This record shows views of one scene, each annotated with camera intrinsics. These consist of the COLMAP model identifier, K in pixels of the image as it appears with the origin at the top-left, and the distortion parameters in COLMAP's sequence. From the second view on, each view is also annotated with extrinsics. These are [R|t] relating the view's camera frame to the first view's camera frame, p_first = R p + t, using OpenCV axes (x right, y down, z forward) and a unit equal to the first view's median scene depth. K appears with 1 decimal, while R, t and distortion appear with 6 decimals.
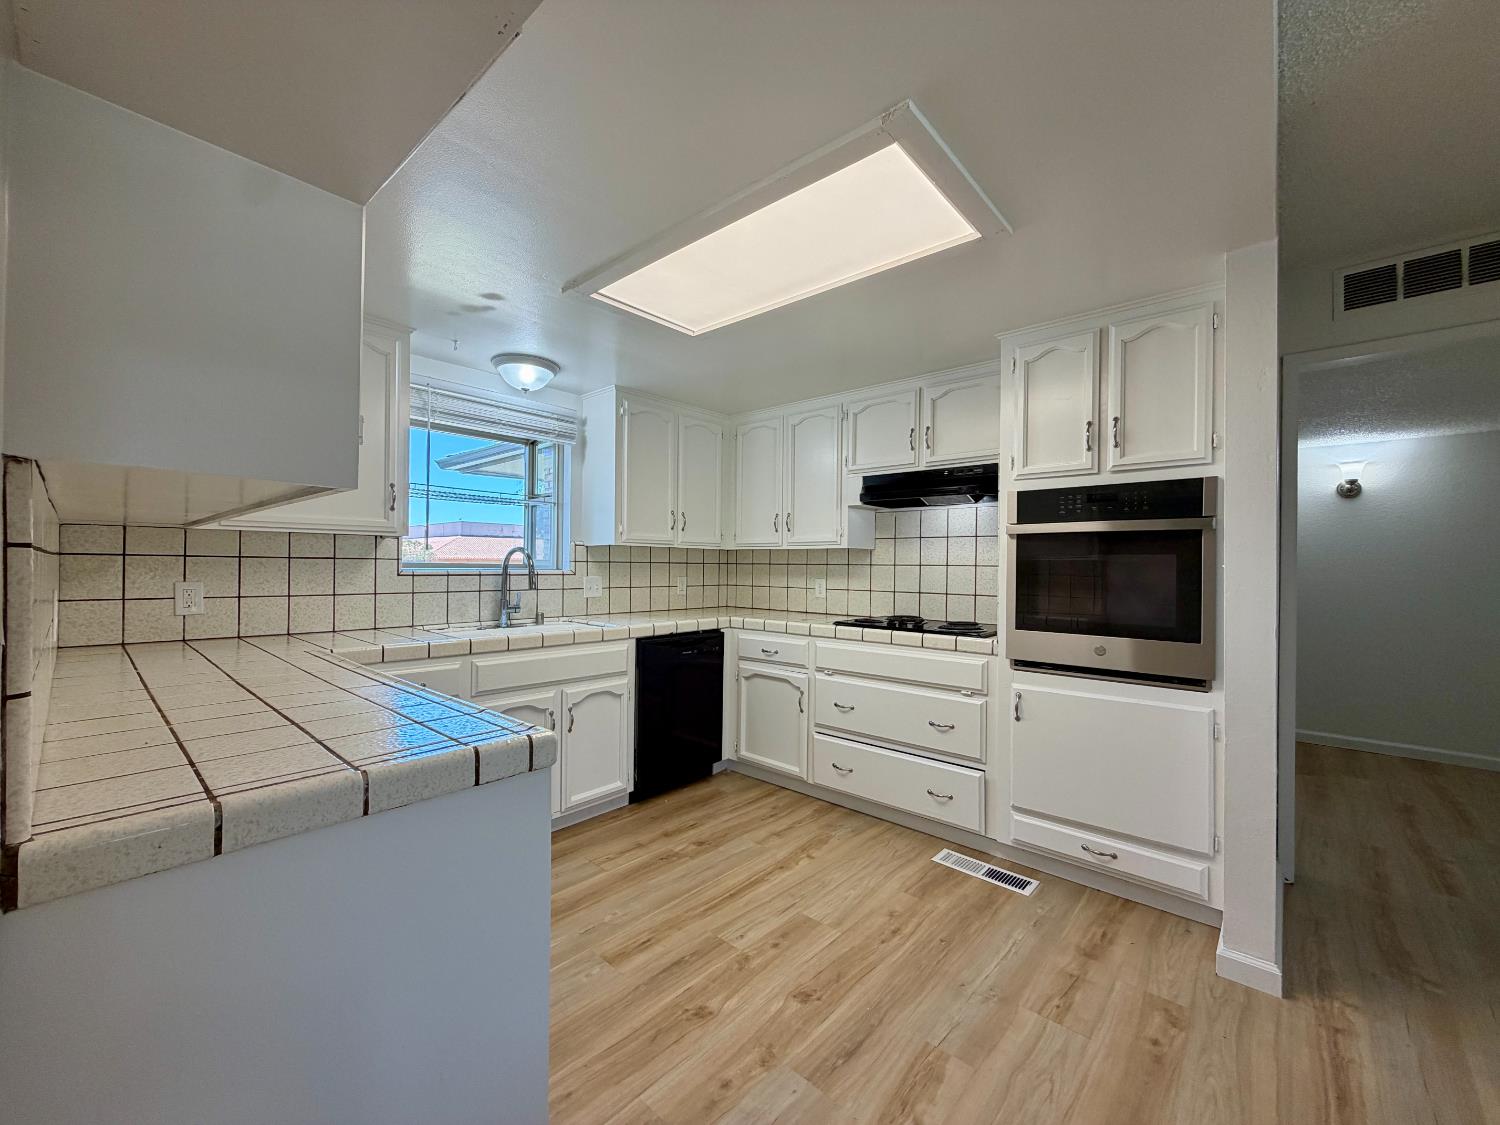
lens RADIAL K [[598.7, 0, 747.3], [0, 598.7, 564.7], [0, 0, 1]] dist [-0.000495, 0.000359]
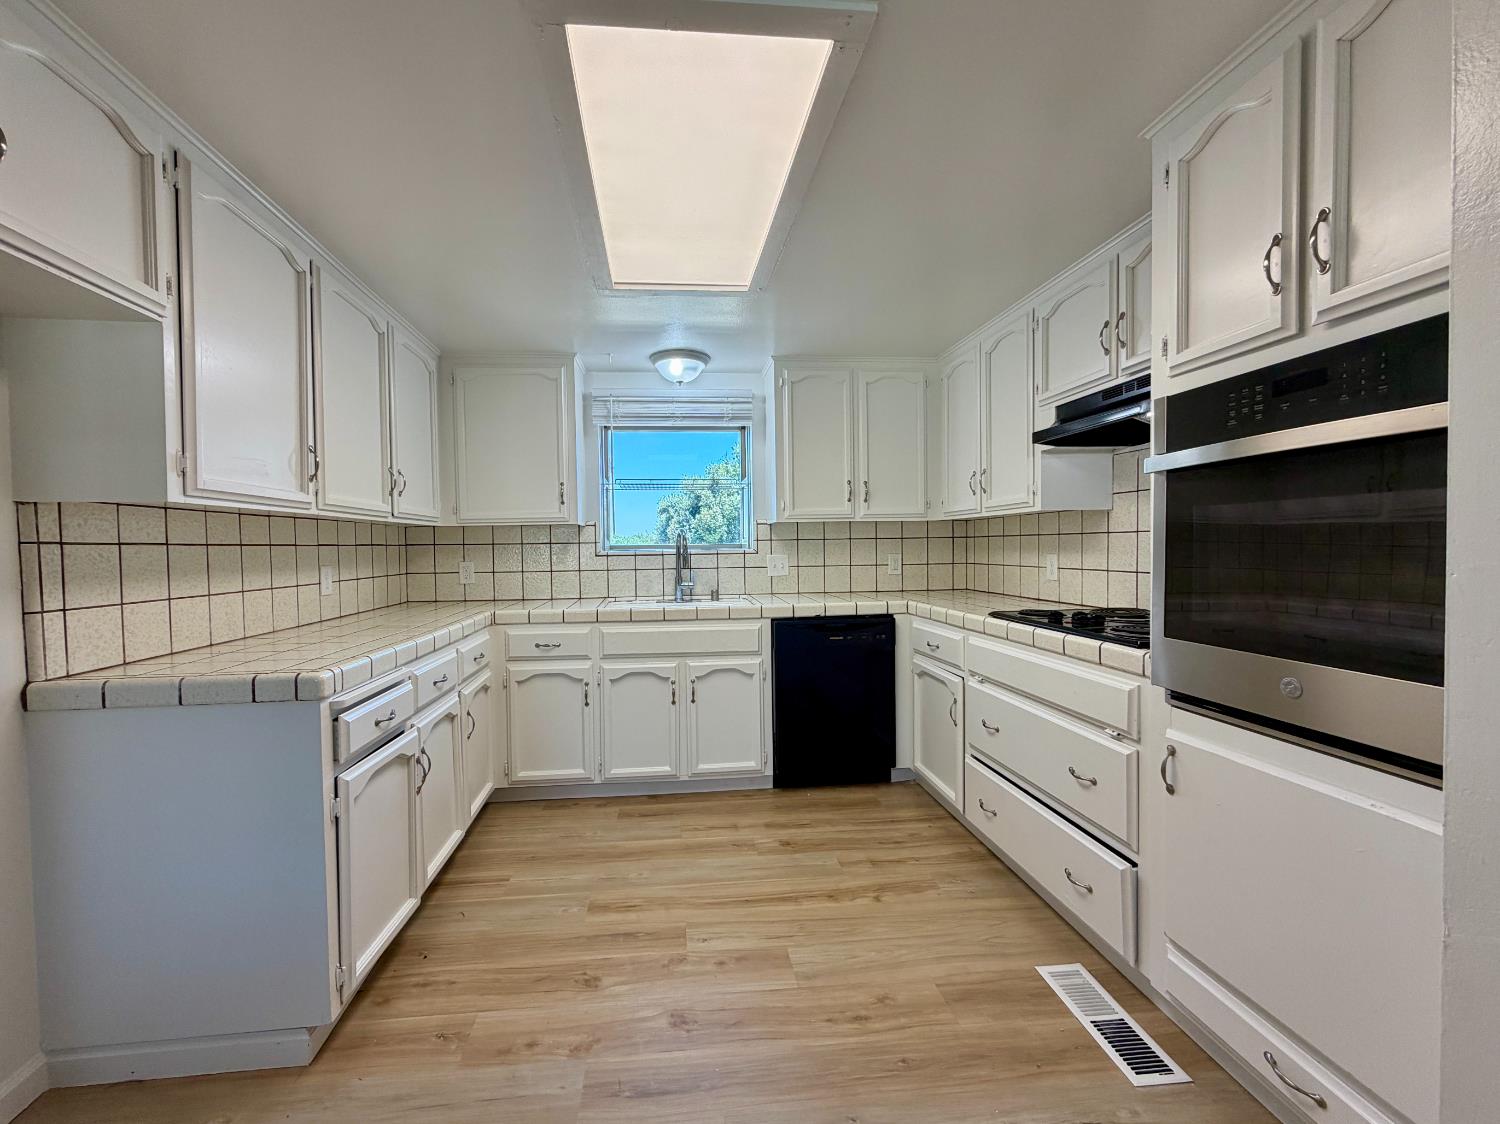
lens RADIAL K [[629.8, 0, 748.0], [0, 629.8, 565.1], [0, 0, 1]] dist [0.001150, 0.000062]
pose [[0.734673, -0.001498, -0.678420, 0.514778], [0.024474, 0.999405, 0.024296, 0.012816], [0.677980, -0.034454, 0.734272, 0.254607]]
